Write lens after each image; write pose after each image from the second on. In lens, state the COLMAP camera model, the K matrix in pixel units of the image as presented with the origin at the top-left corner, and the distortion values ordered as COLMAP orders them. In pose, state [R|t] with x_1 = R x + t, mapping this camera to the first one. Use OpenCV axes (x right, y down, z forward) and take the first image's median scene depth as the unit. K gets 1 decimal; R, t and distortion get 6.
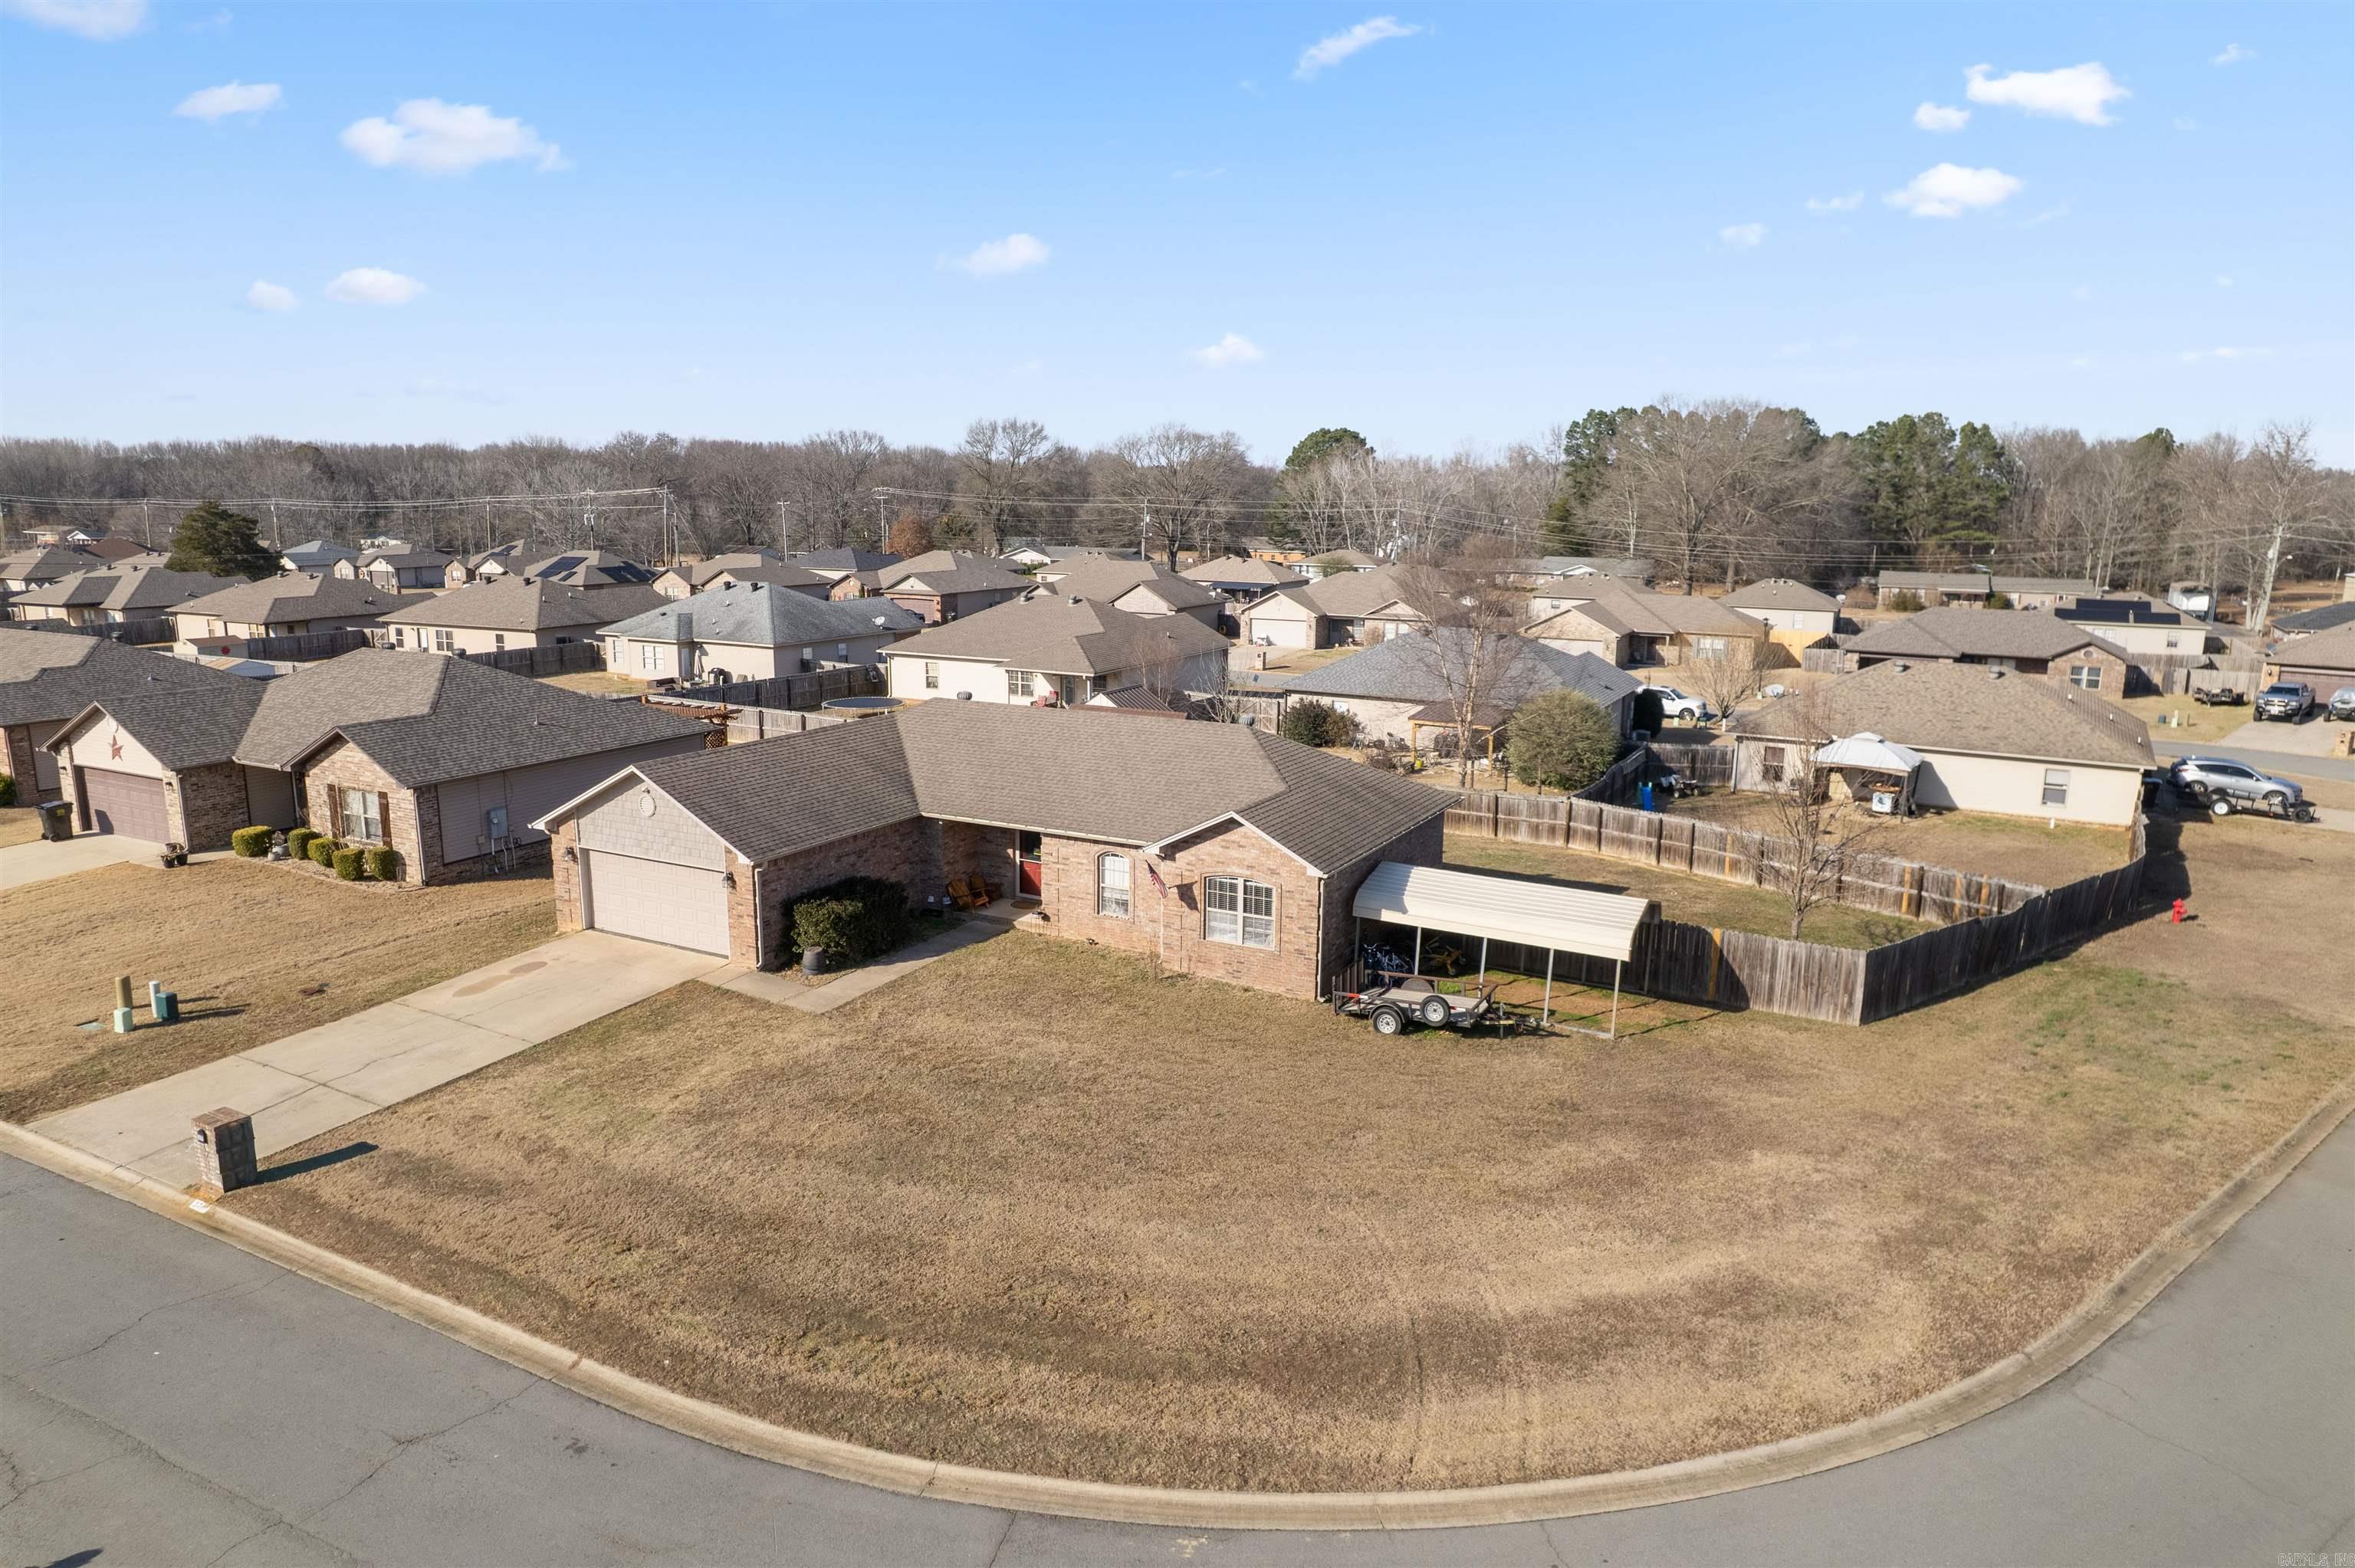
lens RADIAL K [[1500.9, 0, 1187.8], [0, 1500.9, 789.0], [0, 0, 1]] dist [-0.074269, 0.064072]
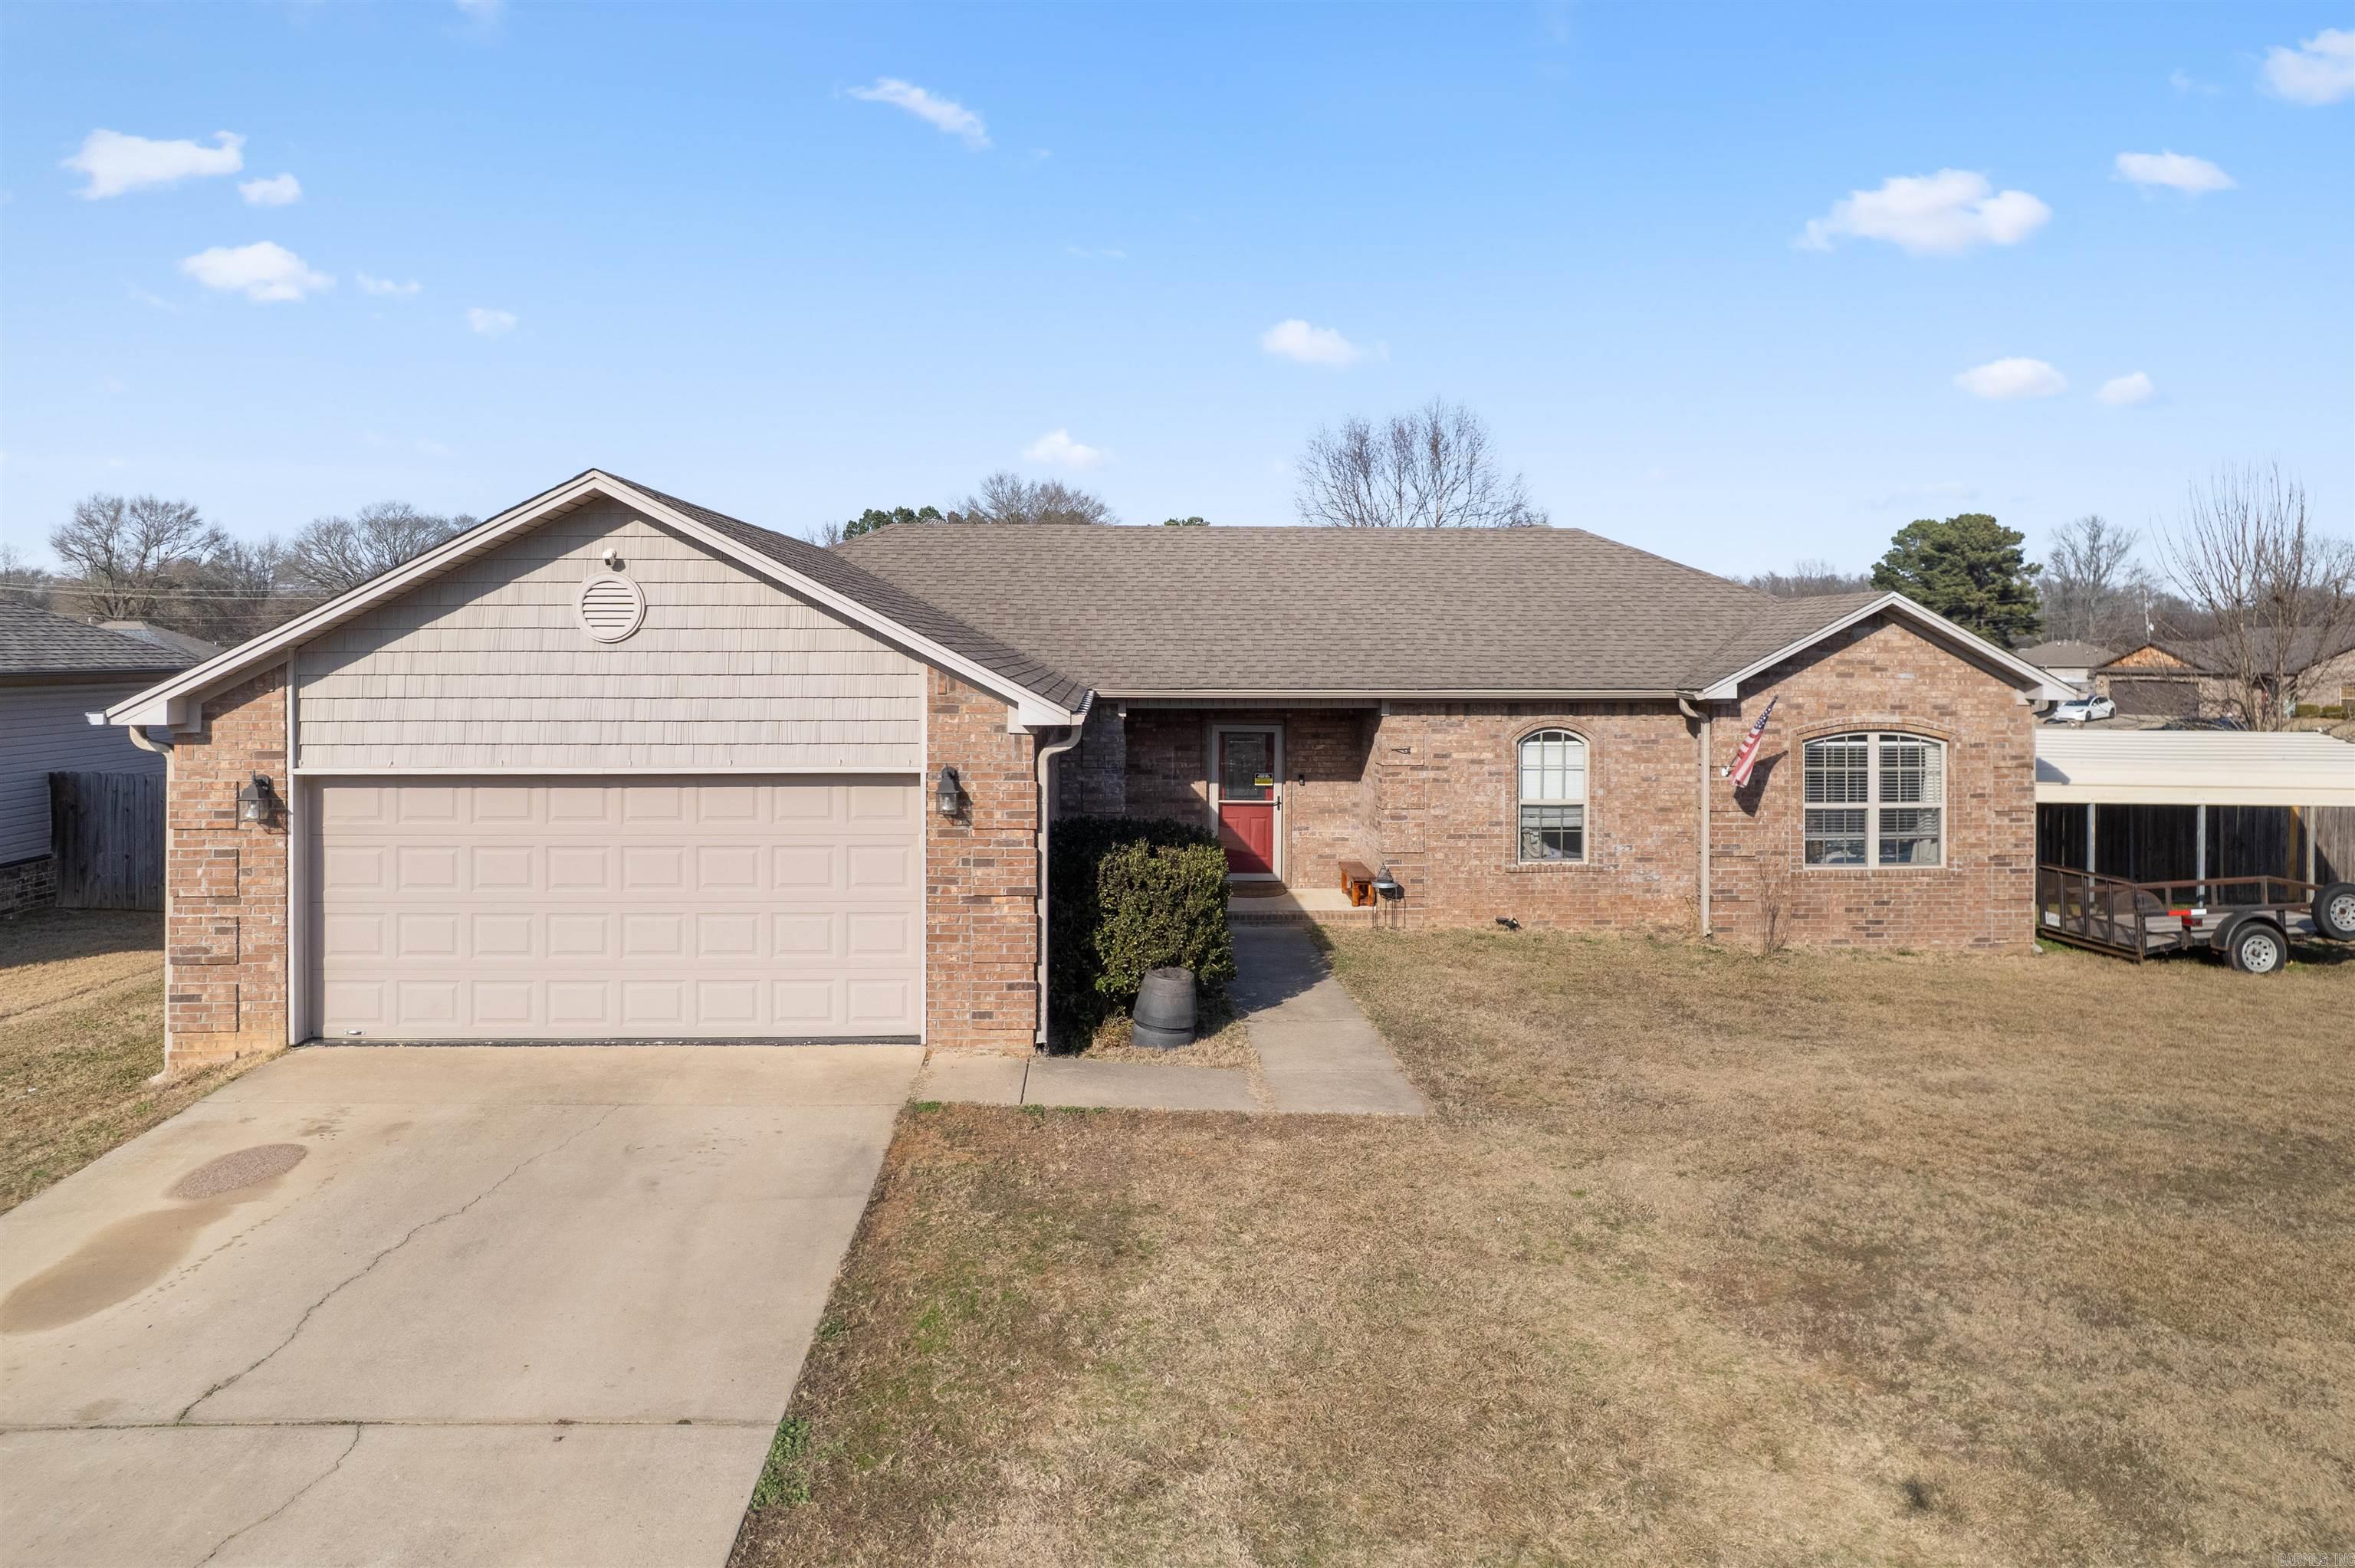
lens RADIAL K [[1560.7, 0, 1186.5], [0, 1560.7, 638.0], [0, 0, 1]] dist [-0.061178, 0.042377]
pose [[0.860910, -0.007262, 0.508706, -0.398477], [0.107591, 0.979882, -0.168095, 0.082920], [-0.497251, 0.199447, 0.844371, 0.603841]]
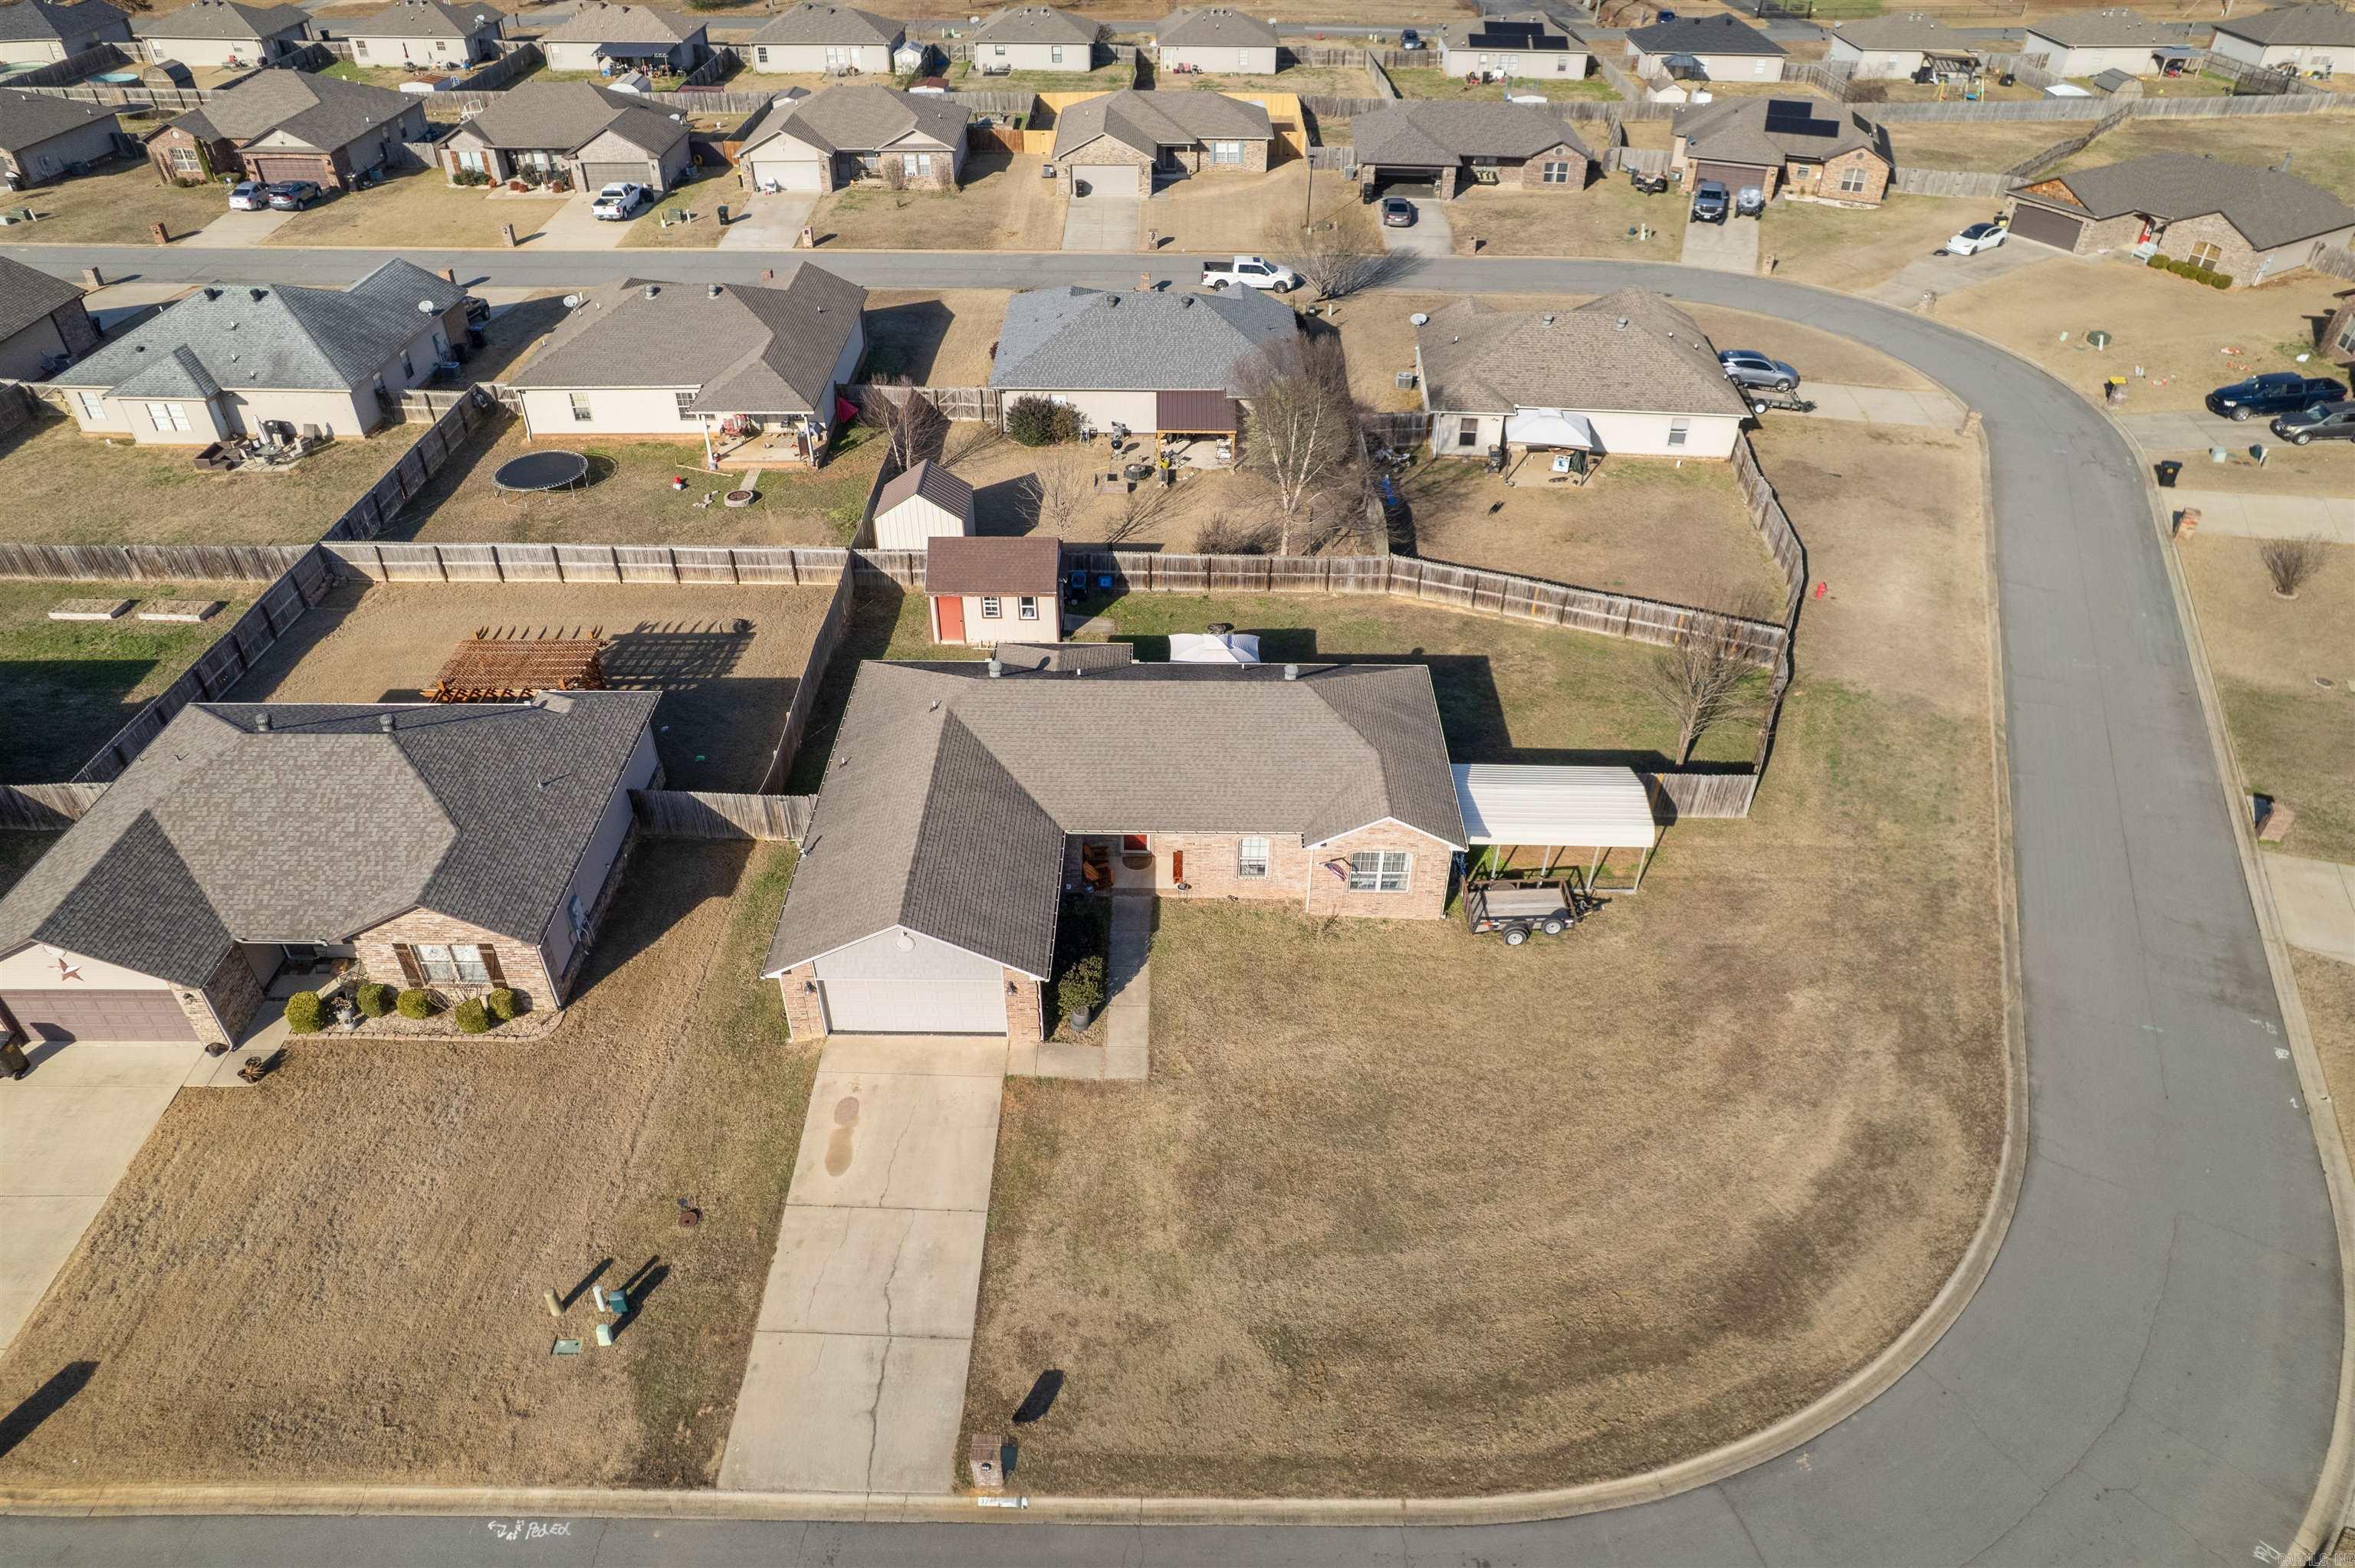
lens RADIAL K [[1500.9, 0, 1187.8], [0, 1500.9, 789.0], [0, 0, 1]] dist [-0.074269, 0.064072]
pose [[0.886418, -0.280949, 0.367874, -0.510938], [0.090010, 0.884188, 0.458377, -0.529086], [-0.454051, -0.373201, 0.809048, 0.064432]]
